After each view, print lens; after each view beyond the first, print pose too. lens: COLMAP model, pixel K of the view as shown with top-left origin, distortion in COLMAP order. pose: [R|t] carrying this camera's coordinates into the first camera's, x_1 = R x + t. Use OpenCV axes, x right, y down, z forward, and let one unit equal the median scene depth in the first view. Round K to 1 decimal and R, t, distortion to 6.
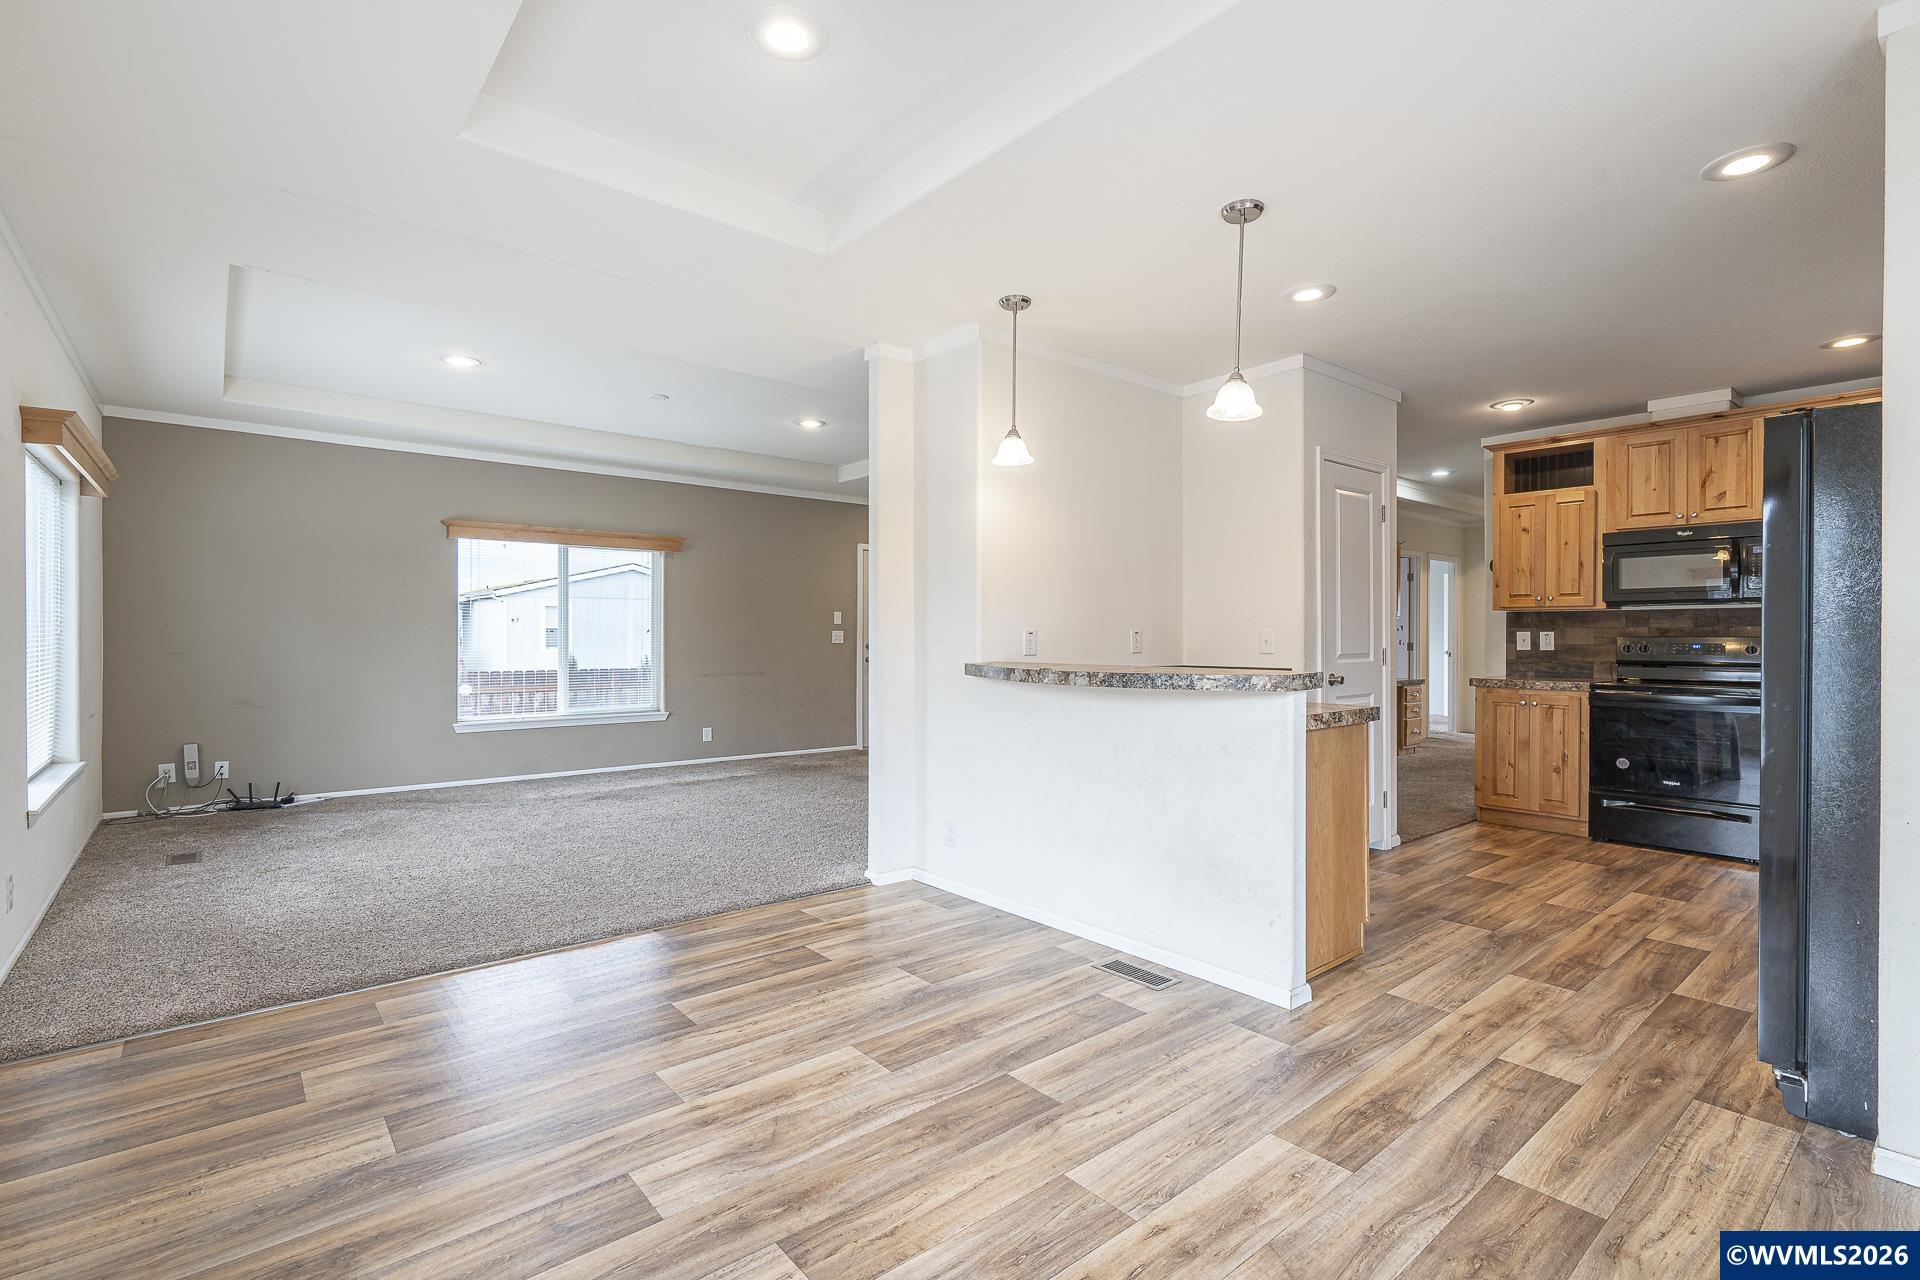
lens RADIAL K [[870.3, 0, 922.1], [0, 870.3, 640.4], [0, 0, 1]] dist [-0.000961, -0.000280]
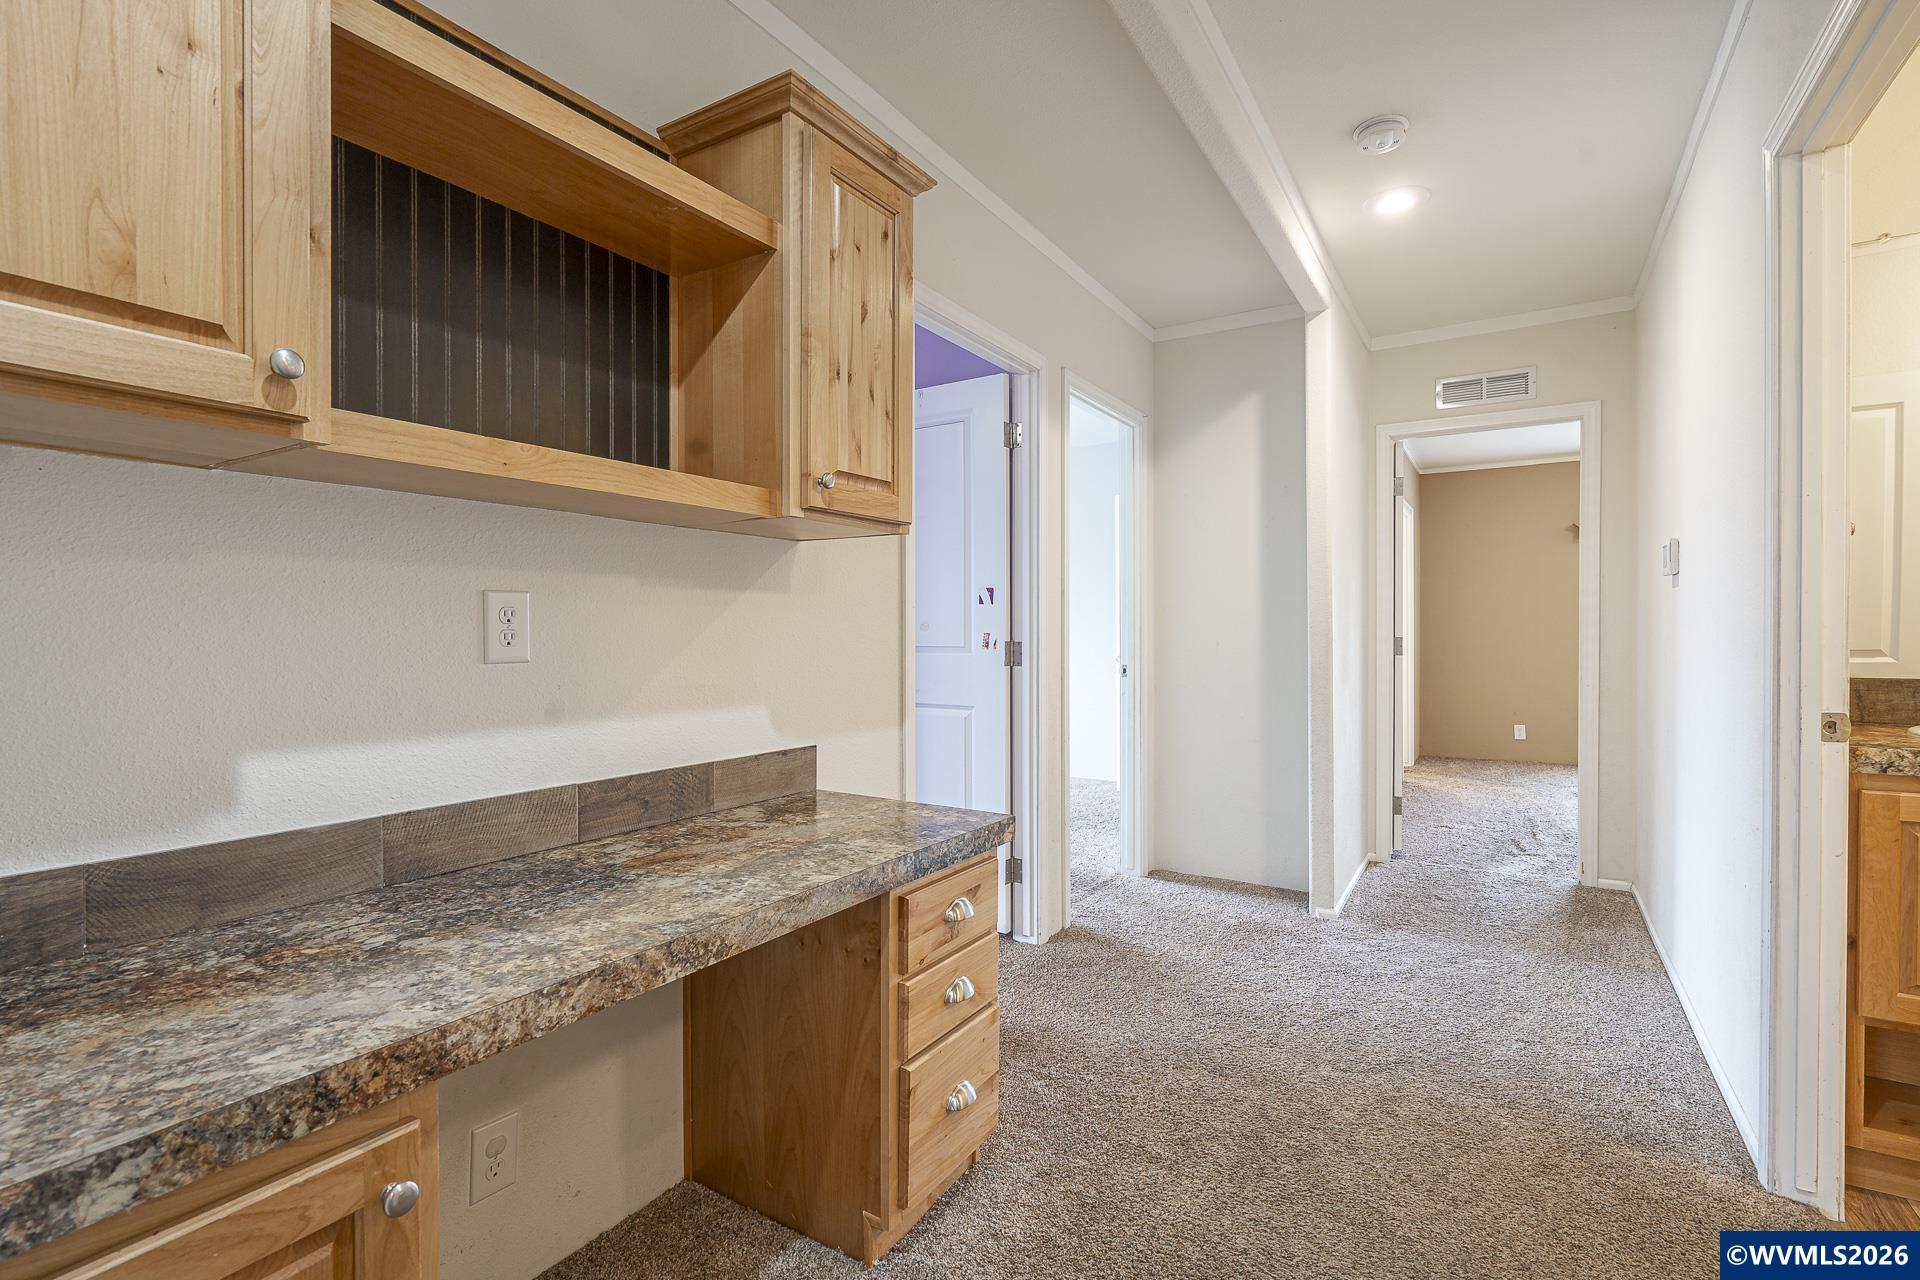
lens RADIAL K [[885.7, 0, 957.7], [0, 885.7, 639.9], [0, 0, 1]] dist [0.000625, 0.000445]
pose [[0.938174, -0.005552, 0.346119, 0.767635], [0.005160, 0.999985, 0.002056, 0.002089], [-0.346125, -0.000143, 0.938188, 1.251707]]
